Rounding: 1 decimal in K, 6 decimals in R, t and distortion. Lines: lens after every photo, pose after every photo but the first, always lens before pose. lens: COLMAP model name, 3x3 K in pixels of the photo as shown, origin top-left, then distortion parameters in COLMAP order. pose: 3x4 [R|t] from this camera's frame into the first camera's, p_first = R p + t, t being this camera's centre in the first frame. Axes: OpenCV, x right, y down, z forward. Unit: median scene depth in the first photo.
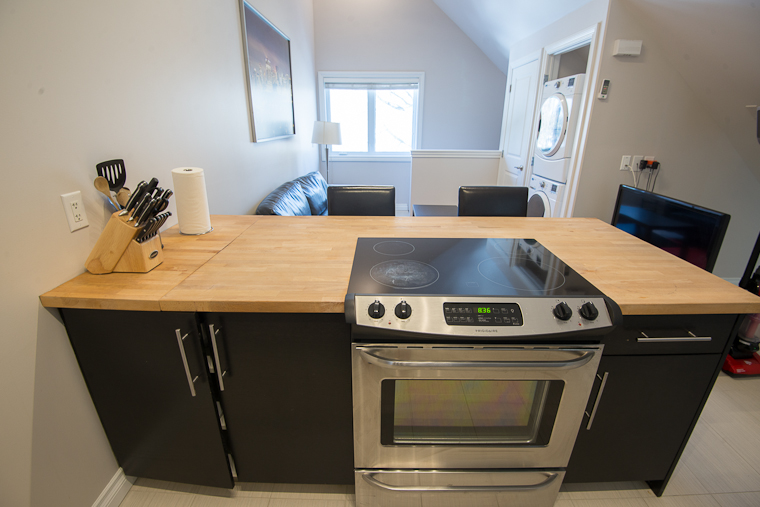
lens RADIAL K [[349.7, 0, 380.0], [0, 349.7, 253.5], [0, 0, 1]] dist [-0.033934, -0.000385]
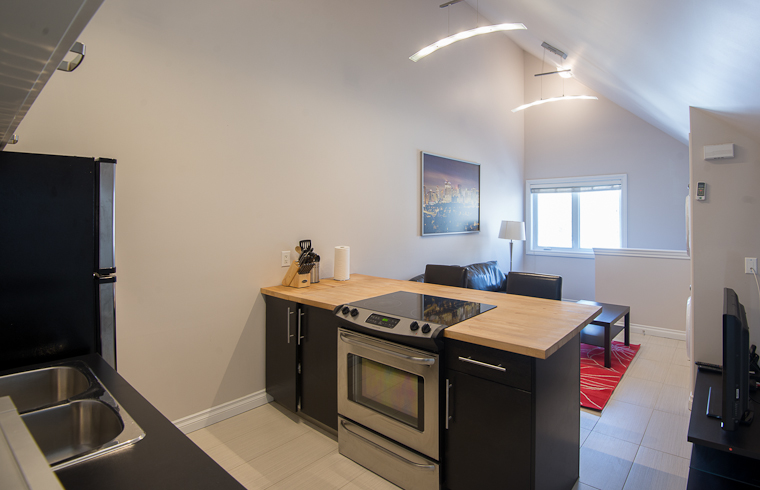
lens RADIAL K [[386.2, 0, 428.3], [0, 386.2, 219.7], [0, 0, 1]] dist [0.001819, 0.000188]
pose [[0.796160, -0.002285, -0.605081, 0.701500], [-0.208681, 0.937604, -0.278121, 0.074409], [0.567962, 0.347698, 0.746006, -0.255406]]
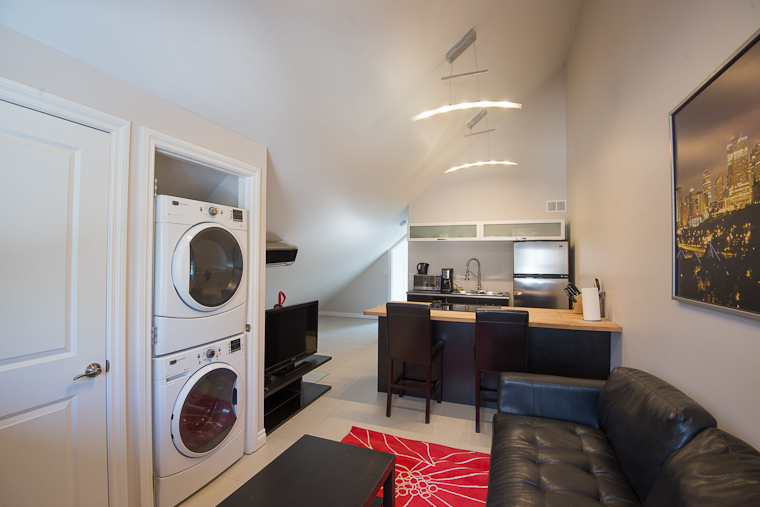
lens RADIAL K [[345.1, 0, 380.0], [0, 345.1, 253.5], [0, 0, 1]] dist [-0.048961, -0.000050]
pose [[-0.942704, -0.010758, 0.333456, -0.066713], [0.102068, 0.942258, 0.318955, -0.723896], [-0.317633, 0.334715, -0.887173, 1.871133]]
